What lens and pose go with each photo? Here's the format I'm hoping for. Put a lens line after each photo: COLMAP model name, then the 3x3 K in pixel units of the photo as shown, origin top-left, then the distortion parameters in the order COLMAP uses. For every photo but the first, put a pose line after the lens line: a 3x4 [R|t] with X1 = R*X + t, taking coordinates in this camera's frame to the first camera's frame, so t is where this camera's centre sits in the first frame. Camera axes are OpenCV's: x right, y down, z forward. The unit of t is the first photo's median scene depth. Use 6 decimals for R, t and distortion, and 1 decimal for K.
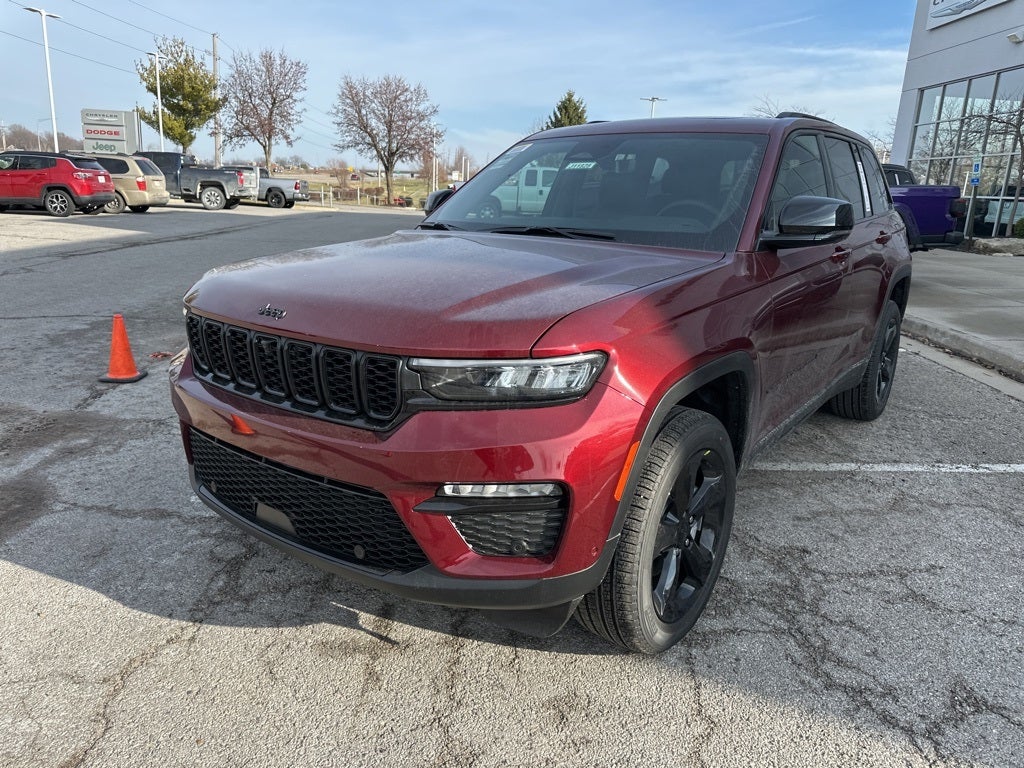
lens RADIAL K [[727.3, 0, 510.4], [0, 727.3, 366.1], [0, 0, 1]] dist [0.031739, -0.034899]
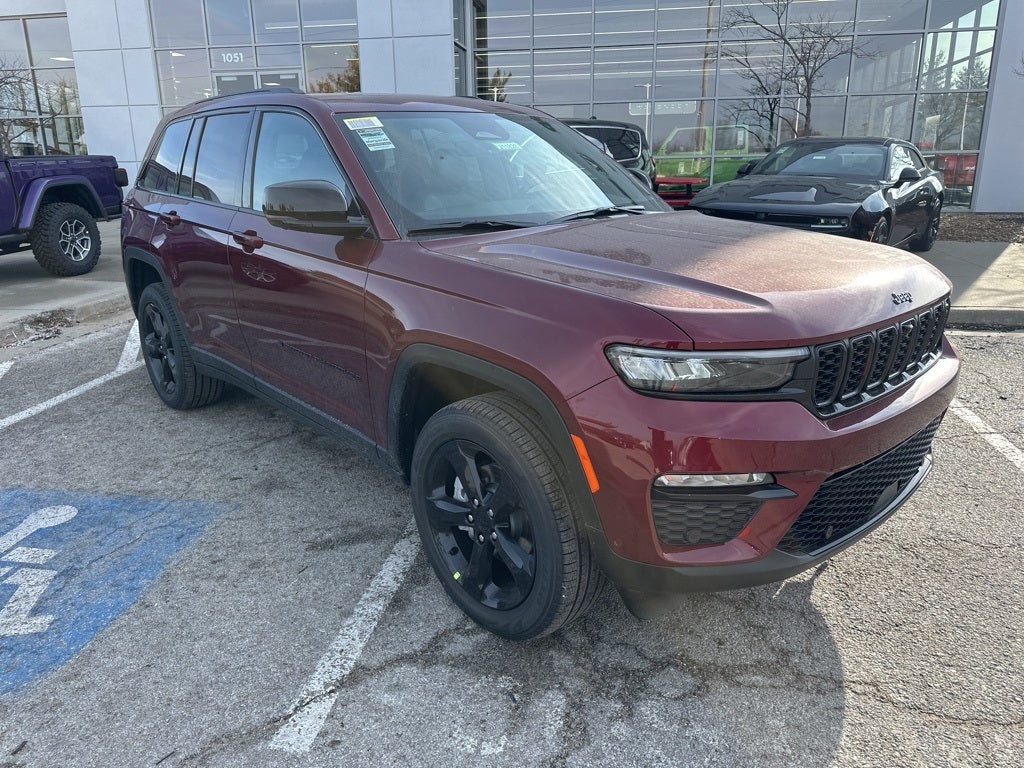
lens RADIAL K [[727.9, 0, 515.2], [0, 727.9, 372.5], [0, 0, 1]] dist [0.006498, -0.004725]
pose [[0.180804, -0.306061, 0.934685, -0.755636], [0.254655, 0.932507, 0.256088, -0.201038], [-0.949979, 0.191721, 0.246541, 0.685249]]
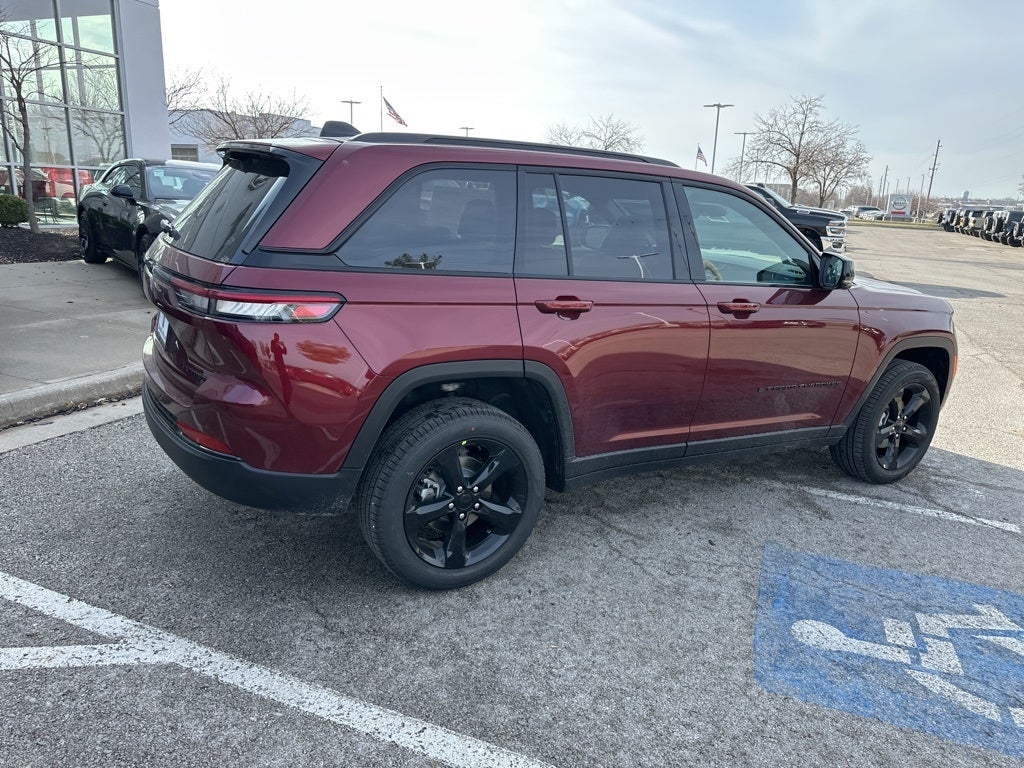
lens RADIAL K [[721.0, 0, 508.3], [0, 721.0, 379.6], [0, 0, 1]] dist [0.034103, -0.039842]
pose [[-0.922527, -0.177865, 0.342504, -0.052646], [0.006641, 0.880021, 0.474889, -0.550661], [-0.385876, 0.440372, -0.810661, 2.010993]]
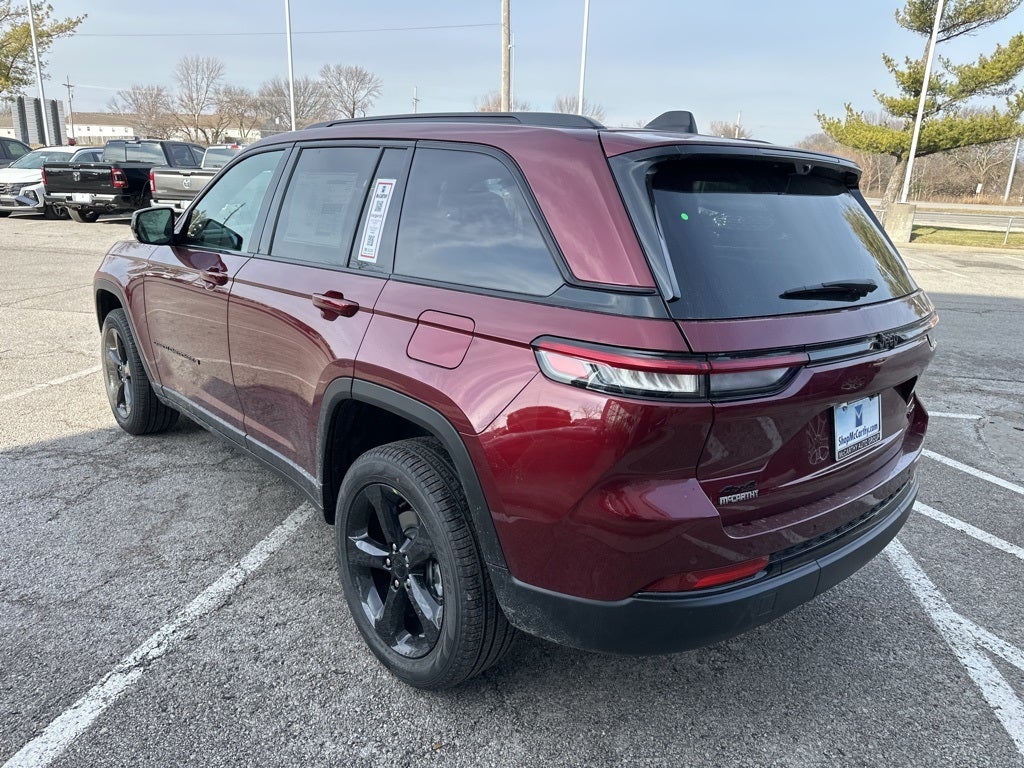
lens RADIAL K [[727.5, 0, 508.4], [0, 727.5, 369.5], [0, 0, 1]] dist [0.010632, -0.013680]
pose [[-0.187367, 0.214295, -0.958630, 1.130111], [-0.283032, 0.922747, 0.261593, -0.341176], [0.940631, 0.320337, -0.112240, 1.299021]]
